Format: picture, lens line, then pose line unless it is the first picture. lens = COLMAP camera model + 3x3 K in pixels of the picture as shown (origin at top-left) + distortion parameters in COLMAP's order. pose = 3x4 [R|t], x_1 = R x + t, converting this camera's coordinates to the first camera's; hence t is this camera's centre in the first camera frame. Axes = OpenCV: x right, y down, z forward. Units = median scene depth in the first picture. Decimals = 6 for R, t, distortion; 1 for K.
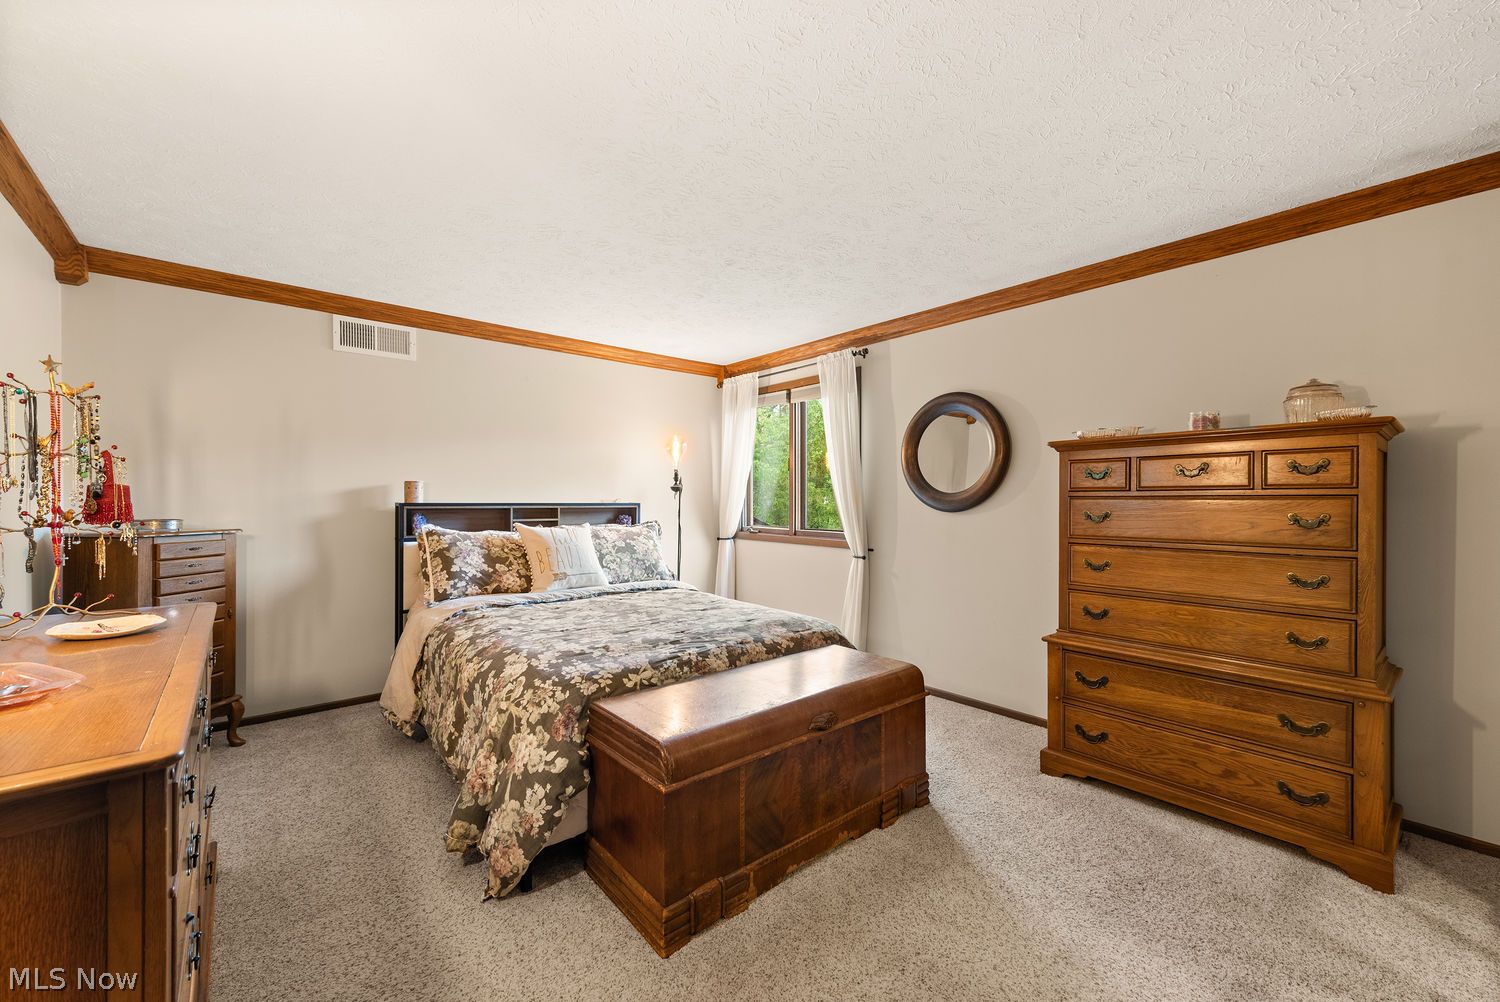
lens RADIAL K [[591.7, 0, 745.2], [0, 591.7, 507.5], [0, 0, 1]] dist [0.002763, 0.000000]
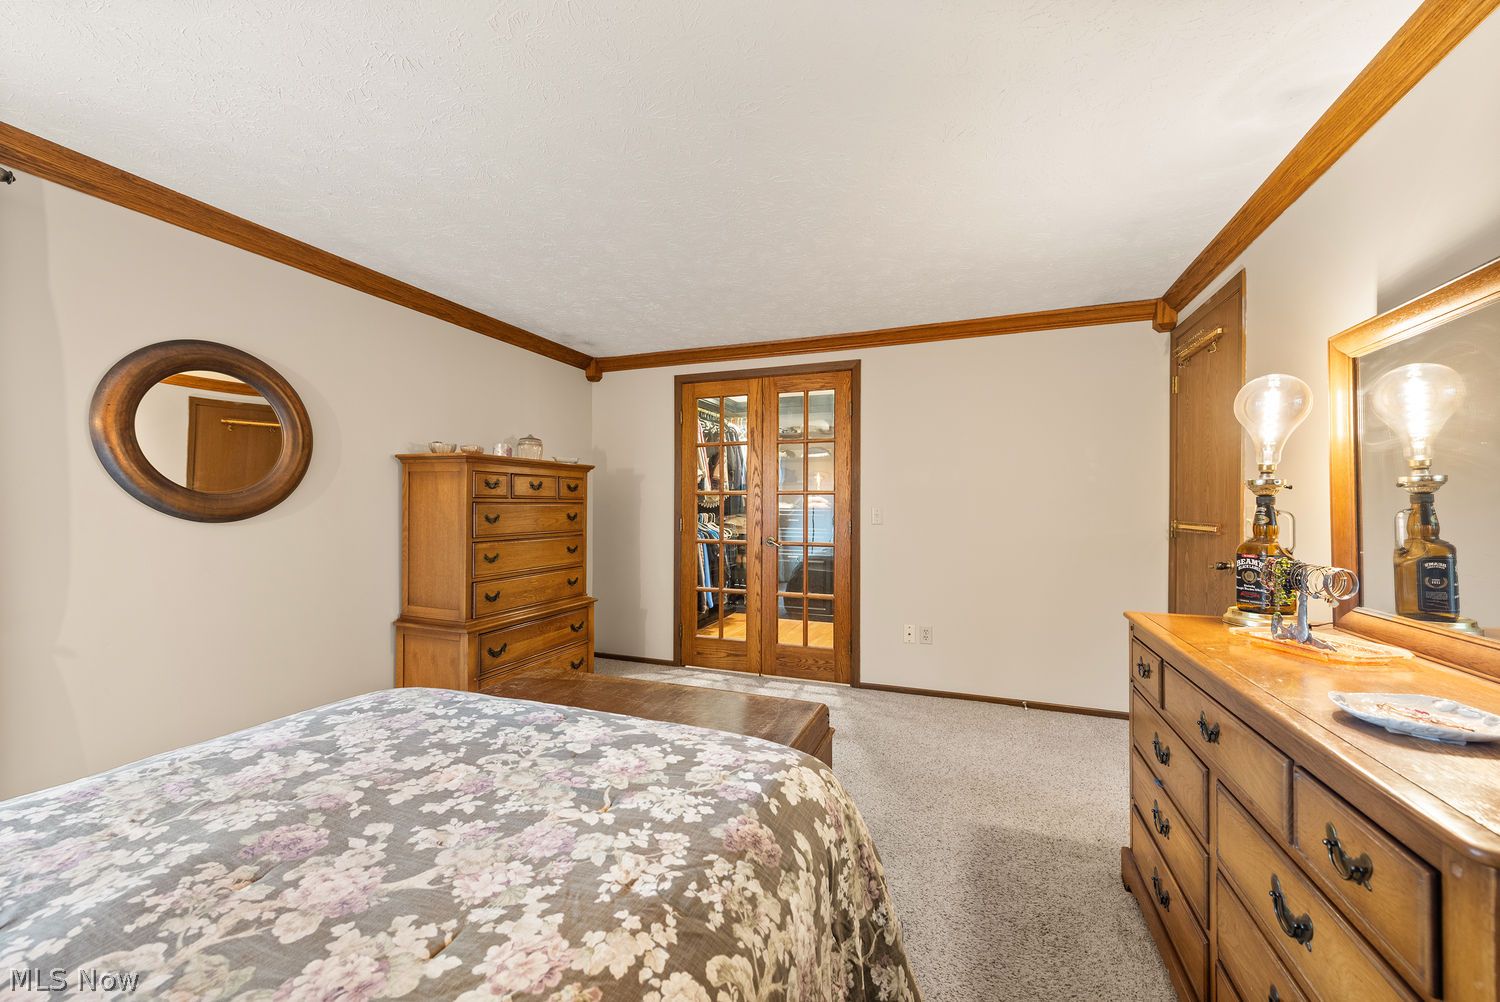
lens RADIAL K [[591.7, 0, 745.3], [0, 591.7, 493.2], [0, 0, 1]] dist [0.002763, 0.000000]
pose [[-0.481242, 0.011372, 0.876514, -0.757891], [0.002315, 0.999929, -0.011702, -0.022191], [-0.876585, -0.003602, -0.481234, 1.147469]]
